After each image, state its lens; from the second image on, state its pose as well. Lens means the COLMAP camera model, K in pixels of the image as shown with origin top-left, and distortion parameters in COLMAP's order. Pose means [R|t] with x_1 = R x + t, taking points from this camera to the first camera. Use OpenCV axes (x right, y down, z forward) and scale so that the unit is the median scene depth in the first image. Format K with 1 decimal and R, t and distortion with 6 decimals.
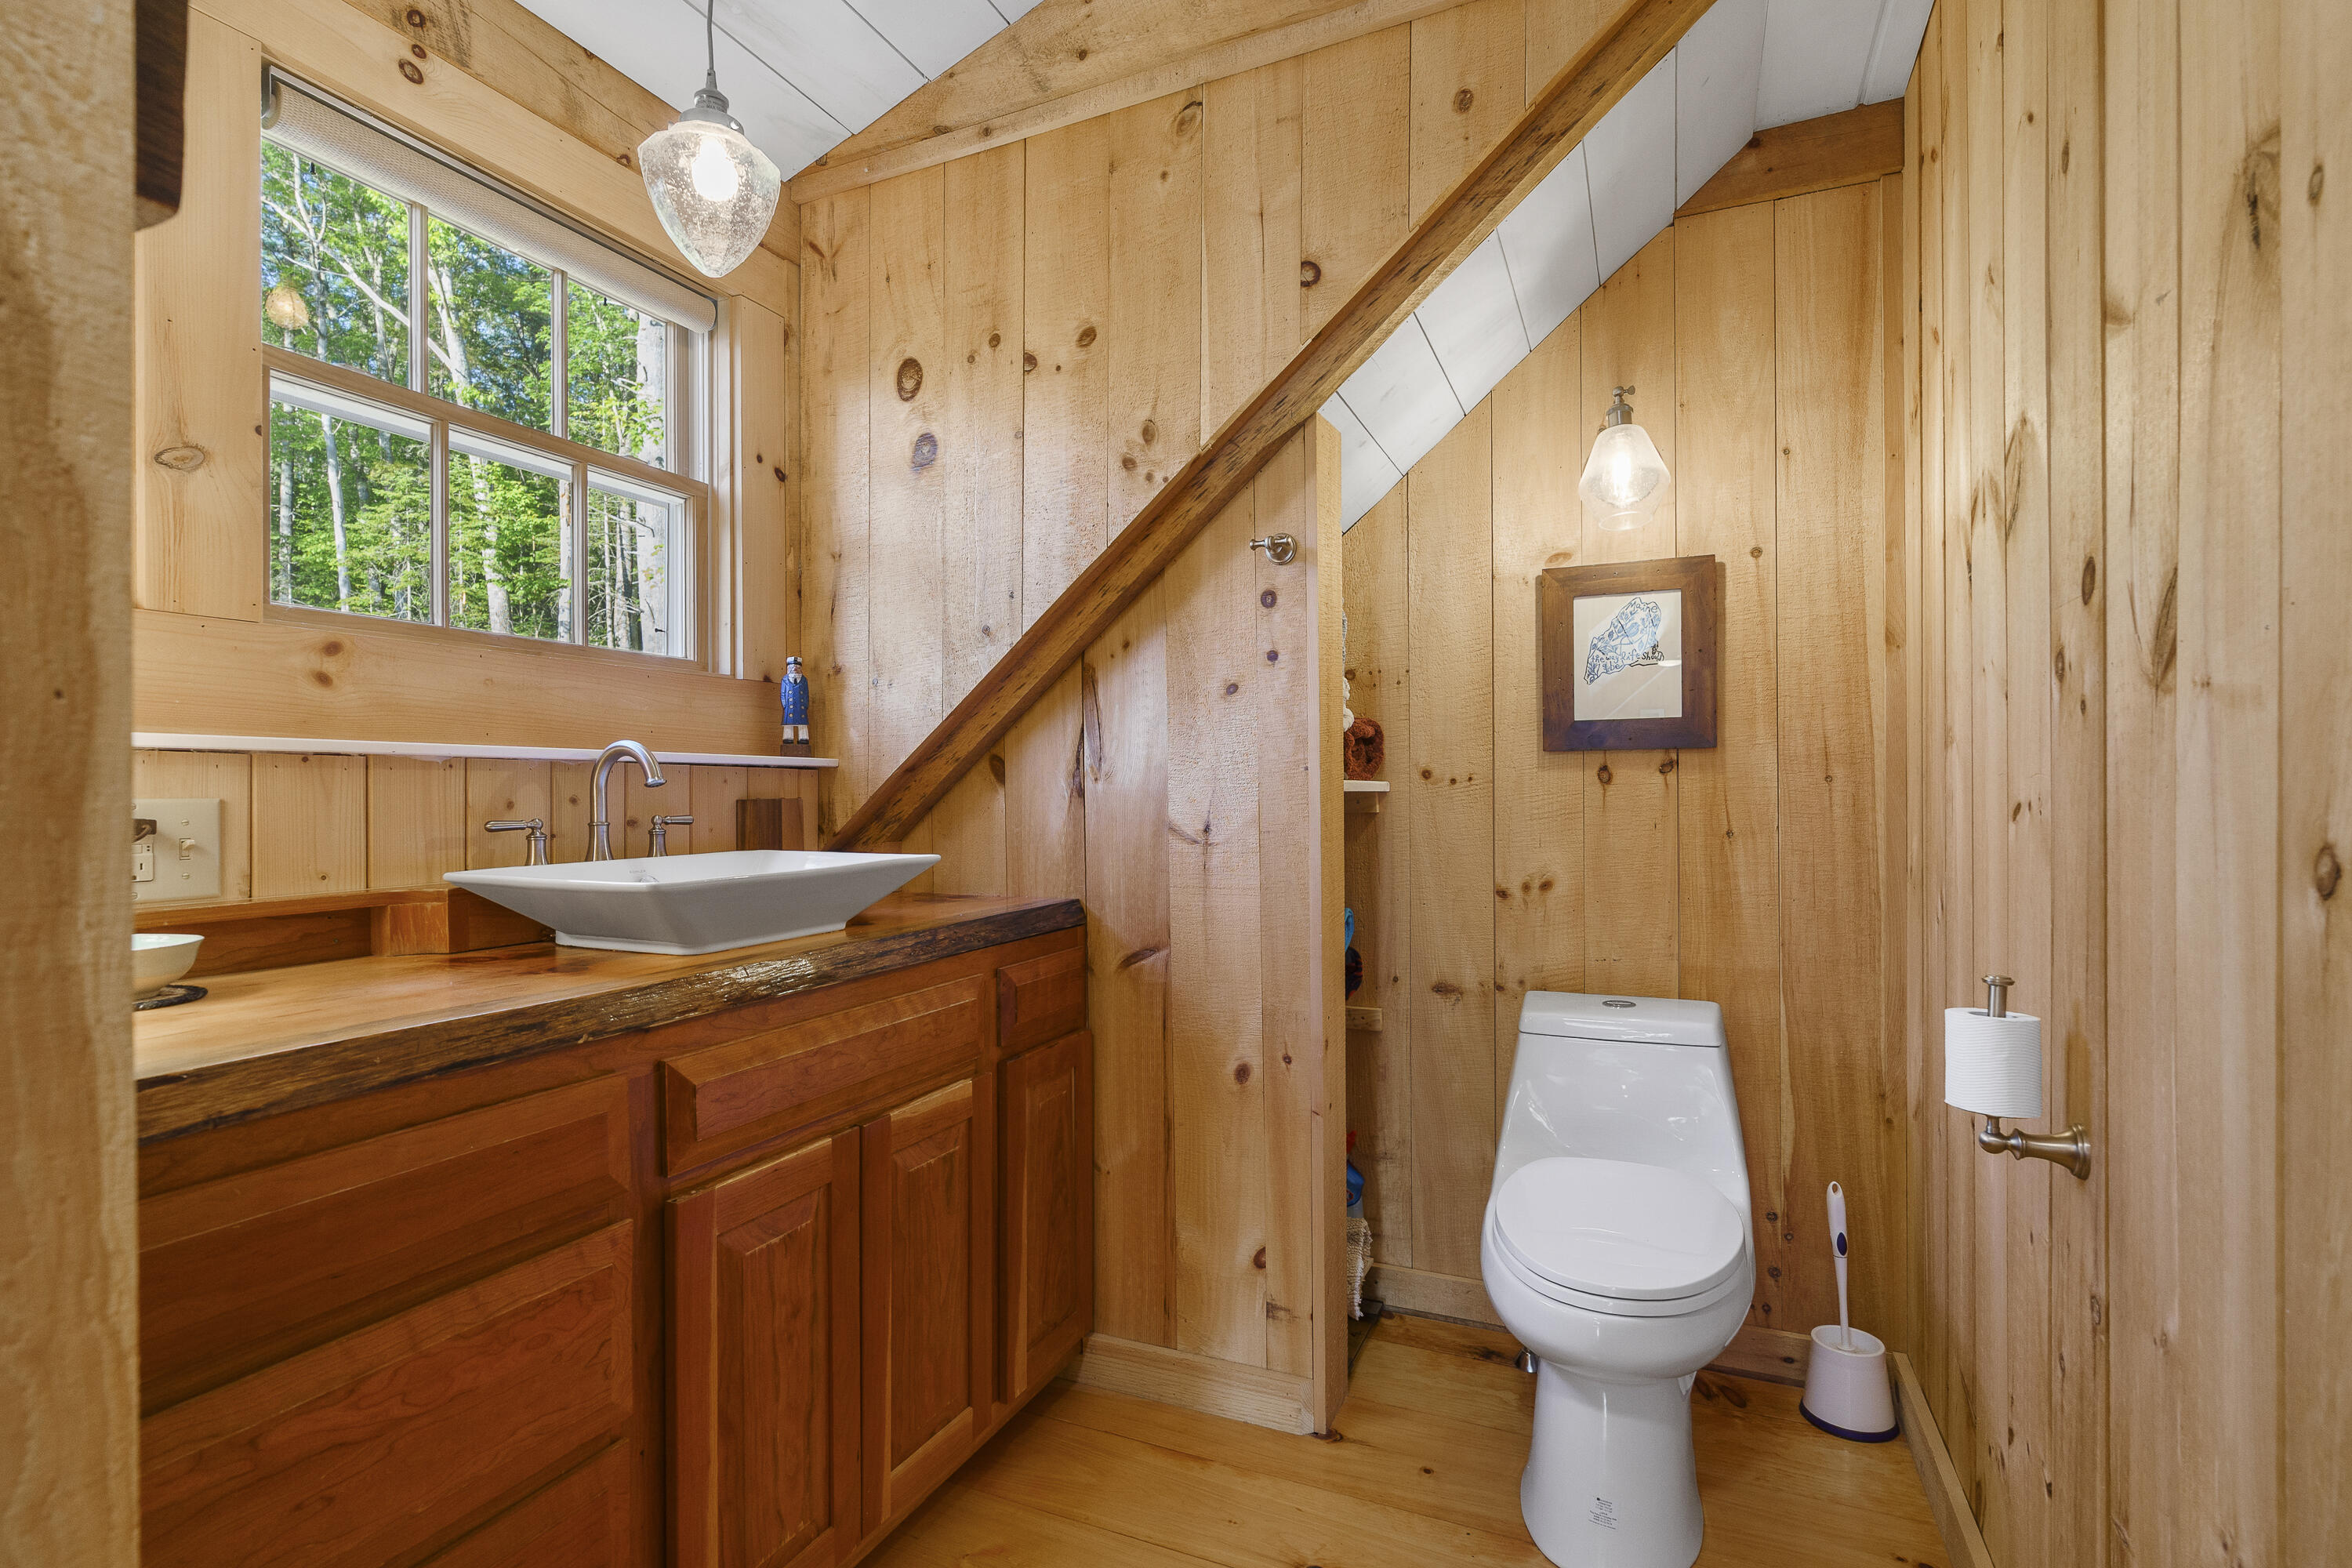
lens RADIAL K [[1072.9, 0, 1196.5], [0, 1072.9, 796.9], [0, 0, 1]] dist [-0.008065, 0.003375]
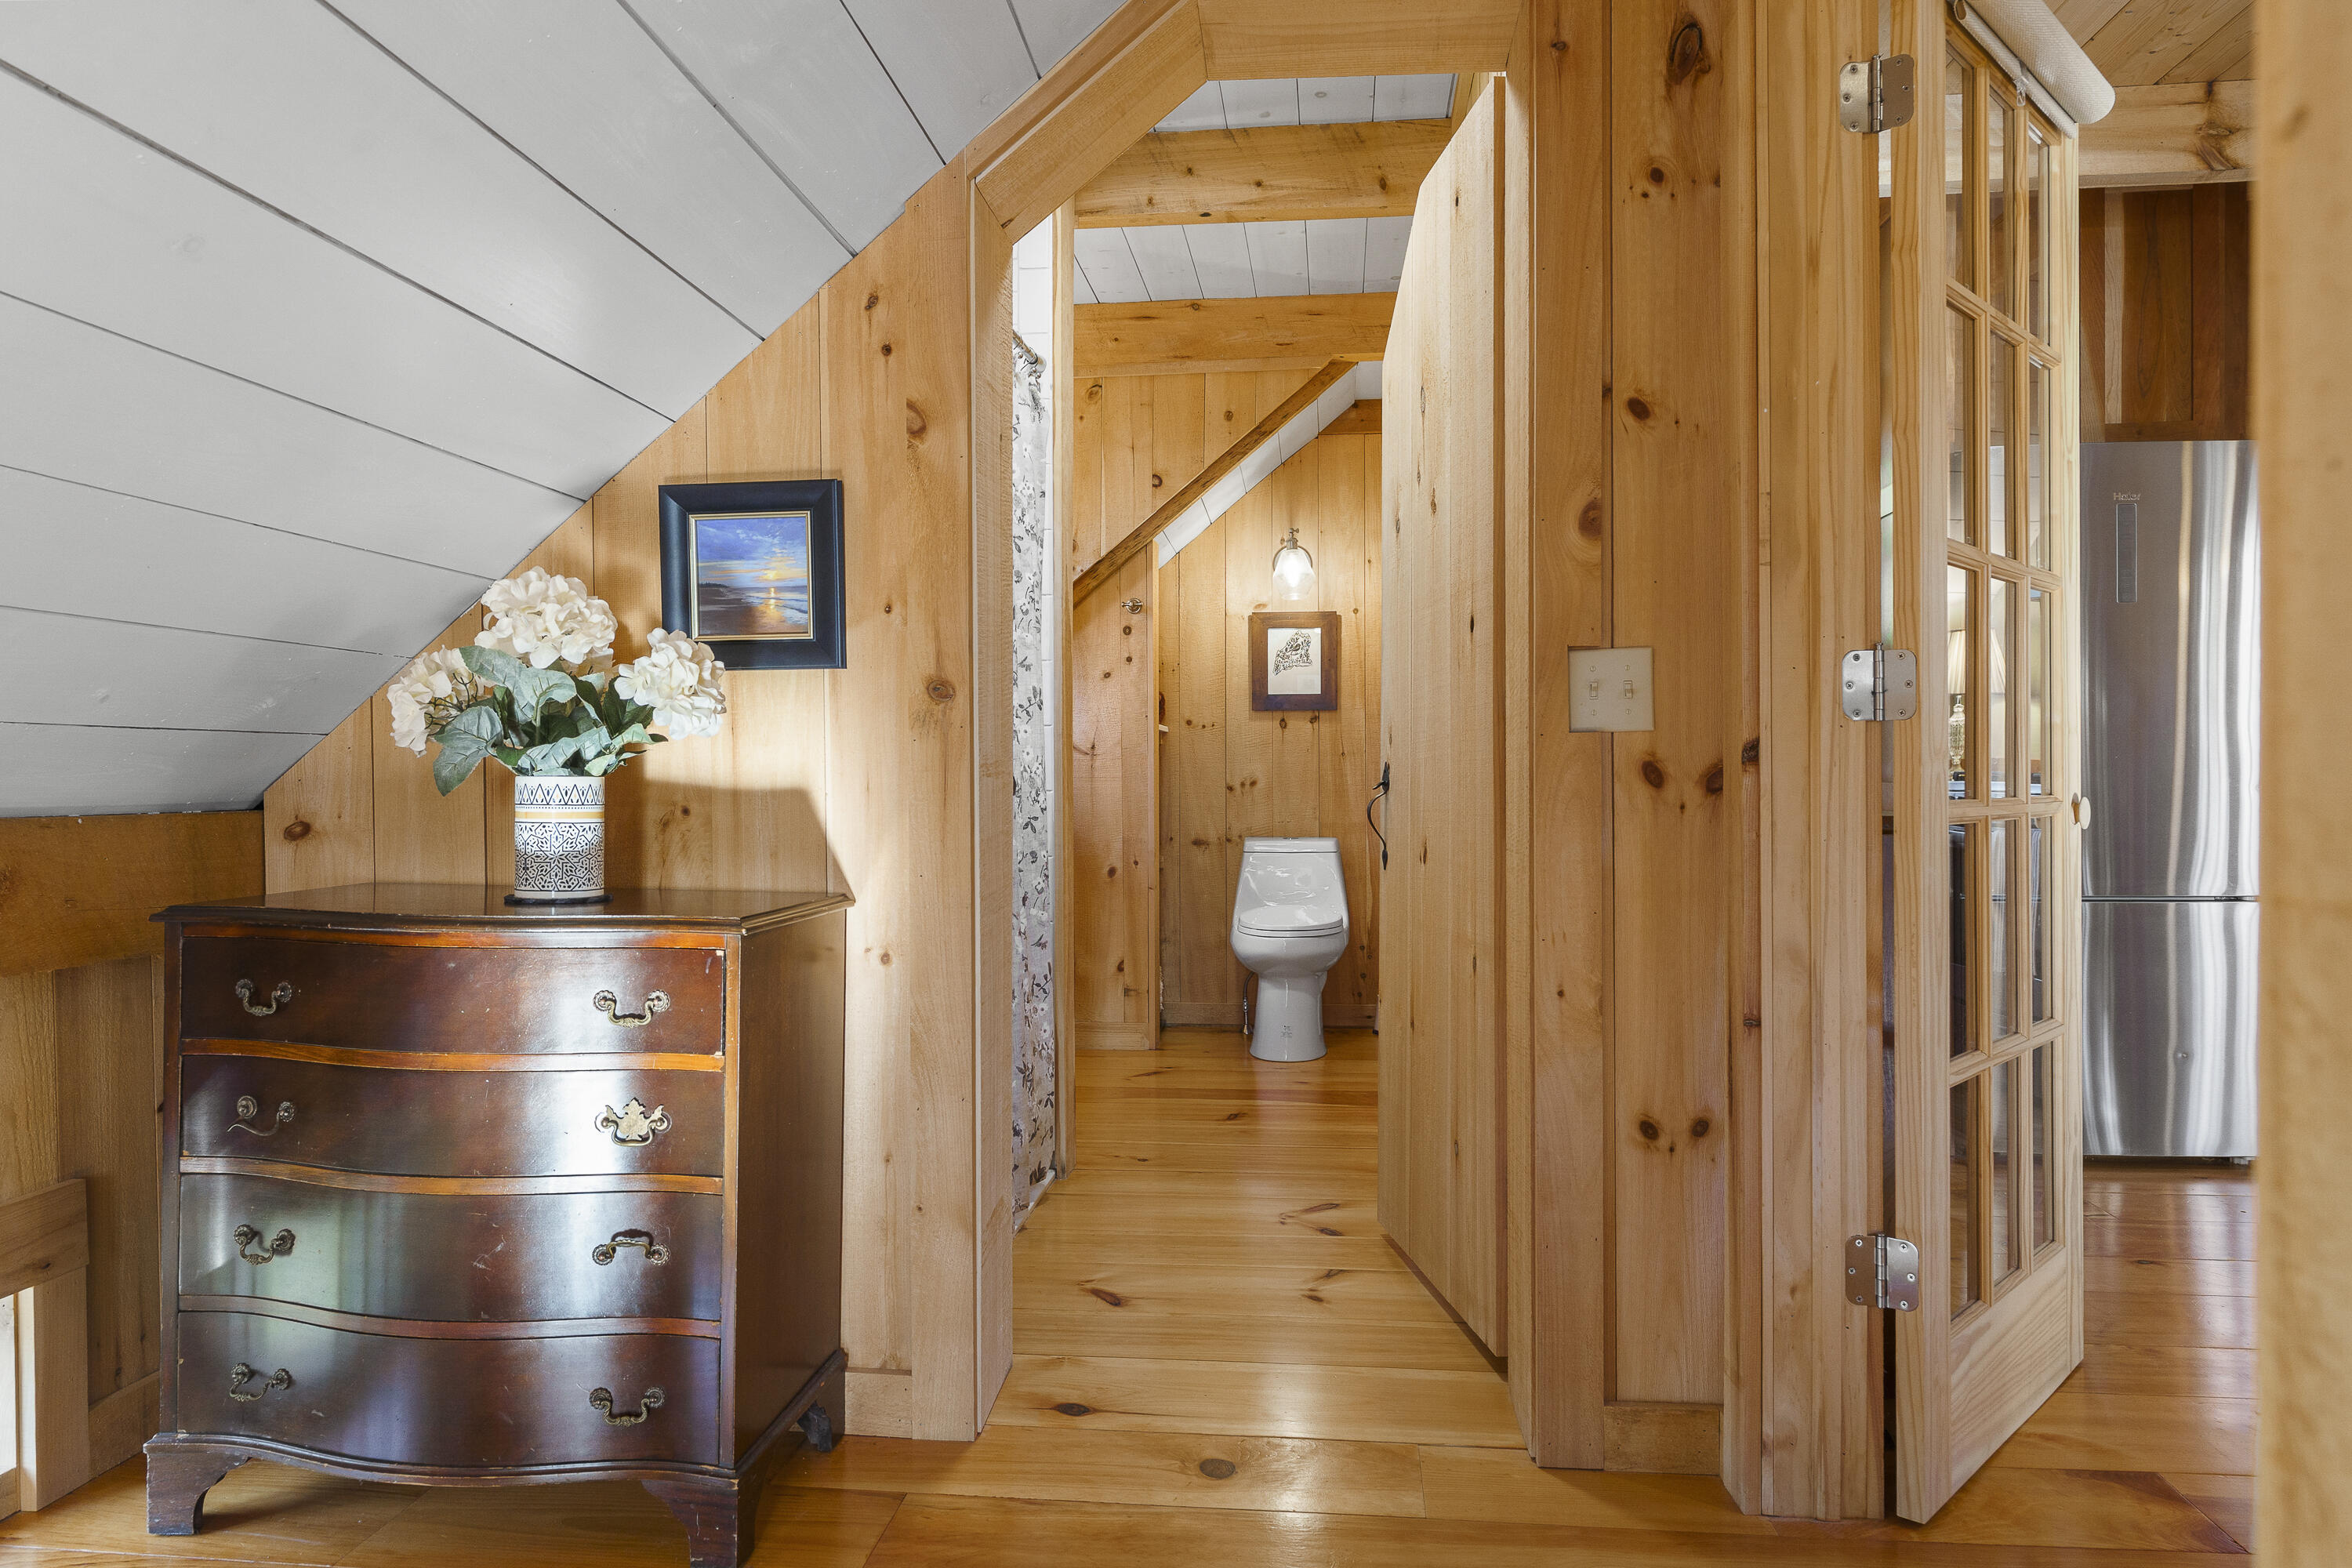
lens RADIAL K [[1572.2, 0, 1176.8], [0, 1572.2, 782.1], [0, 0, 1]] dist [0.000213, 0.004135]
pose [[0.949811, 0.003264, 0.312807, -0.731711], [-0.002430, 0.999992, -0.003057, 0.100783], [-0.312815, 0.002144, 0.949812, -1.734631]]
